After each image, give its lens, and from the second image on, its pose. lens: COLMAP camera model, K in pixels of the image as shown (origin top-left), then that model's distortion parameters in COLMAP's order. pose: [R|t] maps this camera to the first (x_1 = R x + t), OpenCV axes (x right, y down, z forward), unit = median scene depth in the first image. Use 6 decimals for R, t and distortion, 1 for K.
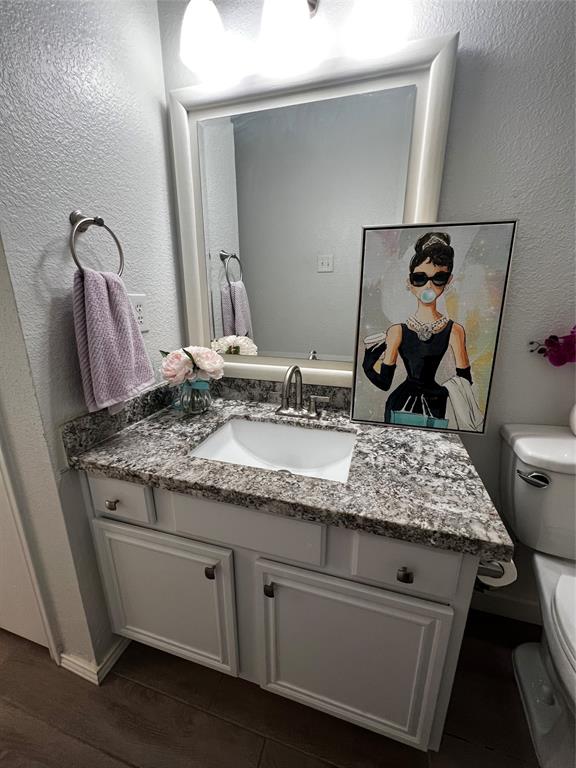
lens RADIAL K [[308.2, 0, 285.2], [0, 308.2, 380.4], [0, 0, 1]] dist [-0.001235, -0.000415]
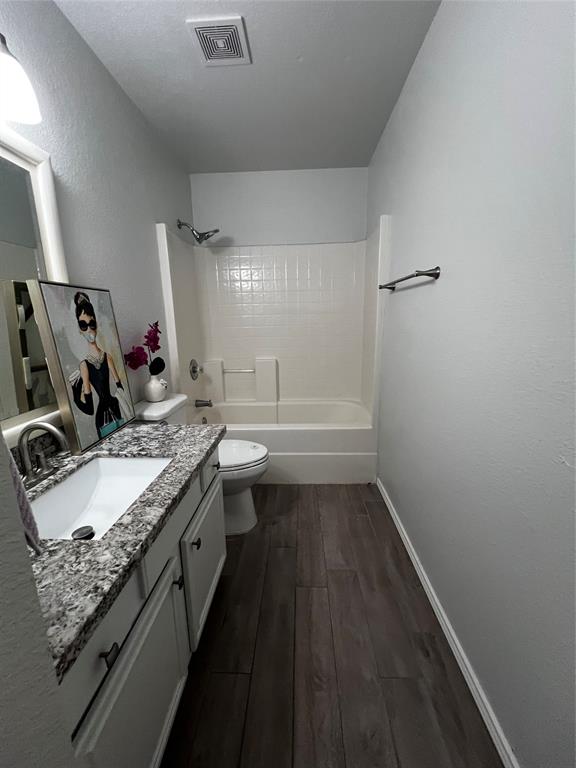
lens RADIAL K [[308.2, 0, 285.8], [0, 308.2, 383.8], [0, 0, 1]] dist [-0.001235, -0.000415]
pose [[-0.241003, -0.203865, 0.948871, -1.064852], [0.279881, 0.921554, 0.269083, -0.208621], [-0.929292, 0.330421, -0.165039, 0.489944]]
